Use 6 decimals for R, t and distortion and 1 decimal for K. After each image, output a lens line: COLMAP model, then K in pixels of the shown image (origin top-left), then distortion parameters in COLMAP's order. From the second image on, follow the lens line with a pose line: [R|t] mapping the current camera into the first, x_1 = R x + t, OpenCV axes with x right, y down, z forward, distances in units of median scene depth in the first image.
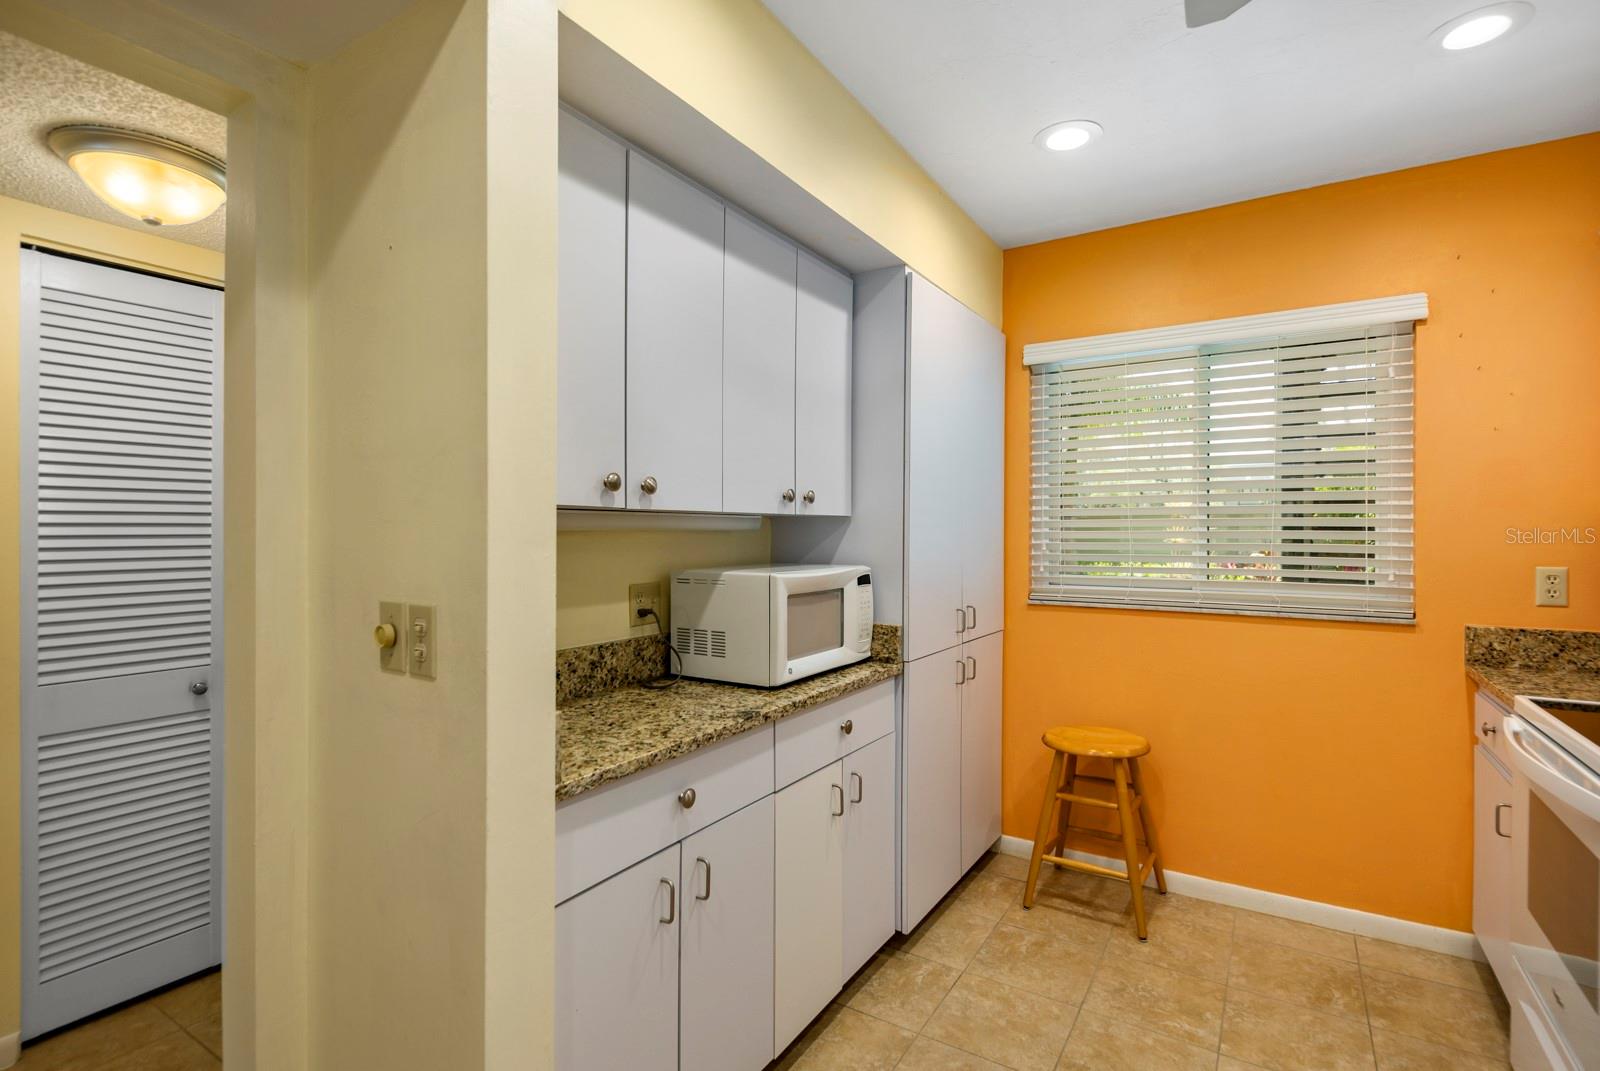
lens RADIAL K [[747.9, 0, 798.6], [0, 747.9, 526.0], [0, 0, 1]] dist [-0.029508, -0.000257]
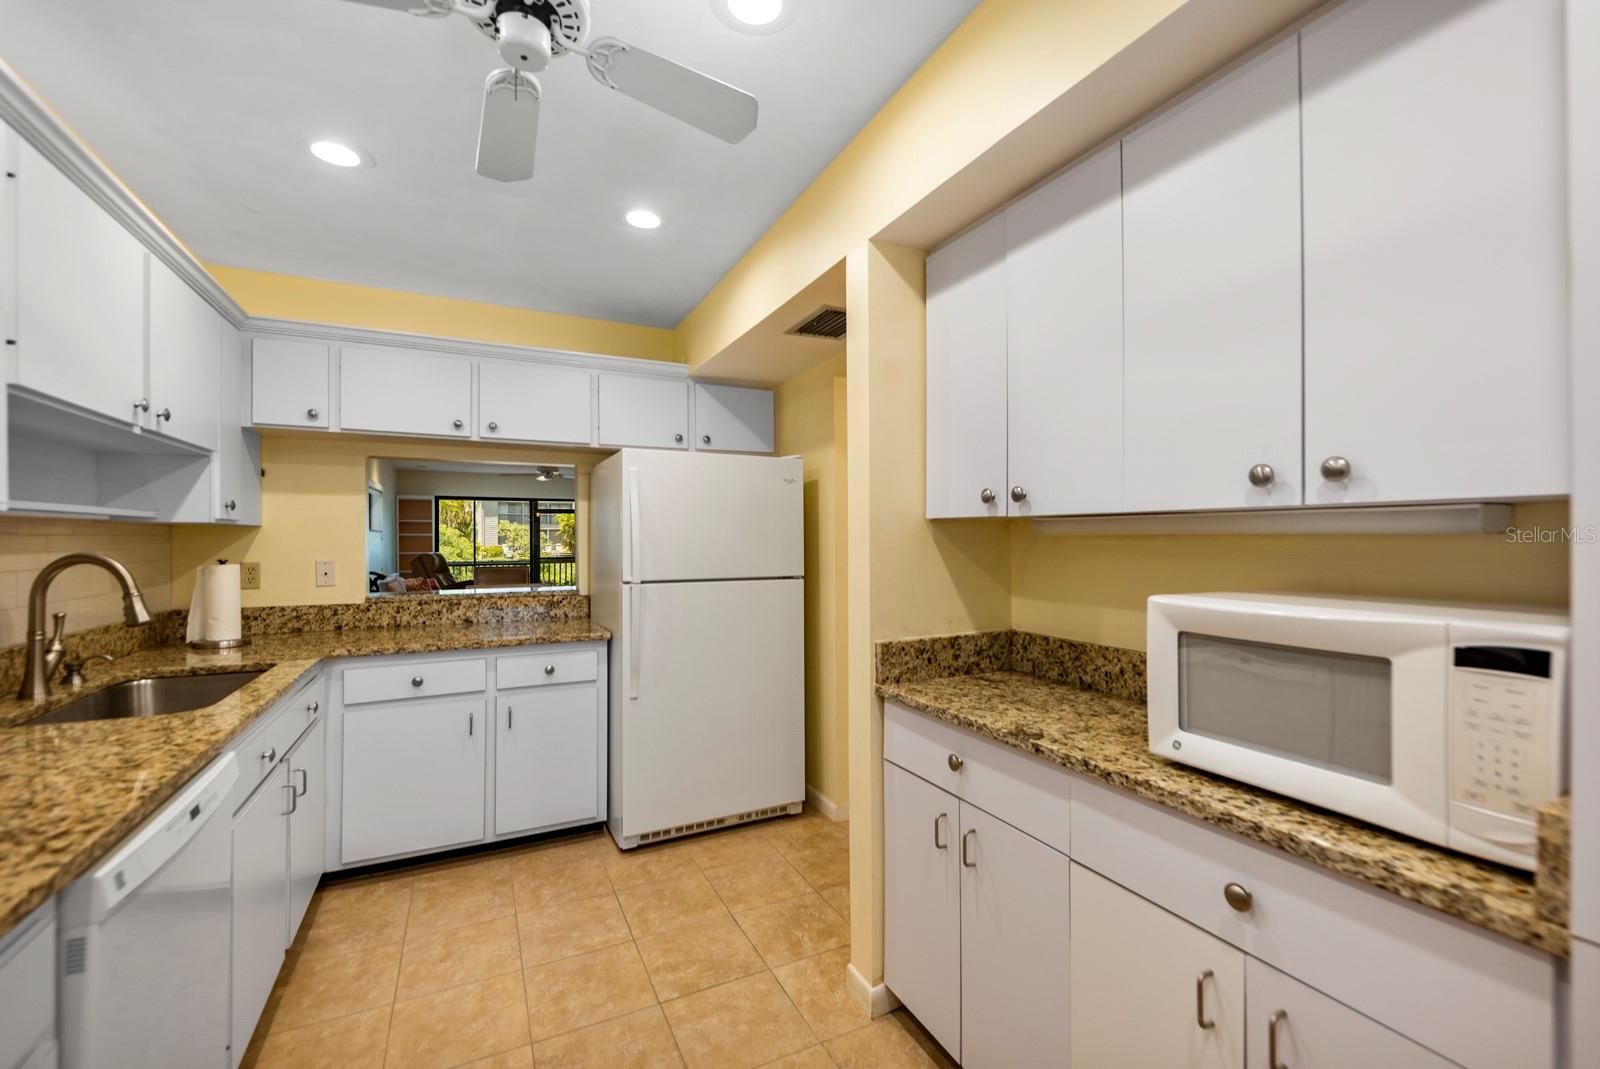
lens RADIAL K [[654.8, 0, 800.0], [0, 654.8, 534.5], [0, 0, 1]] dist [-0.000539, -0.000065]
pose [[-0.512118, -0.002978, -0.858910, 0.168873], [0.007320, 0.999943, -0.007832, 0.002152], [0.858884, -0.010298, -0.512067, 0.257986]]
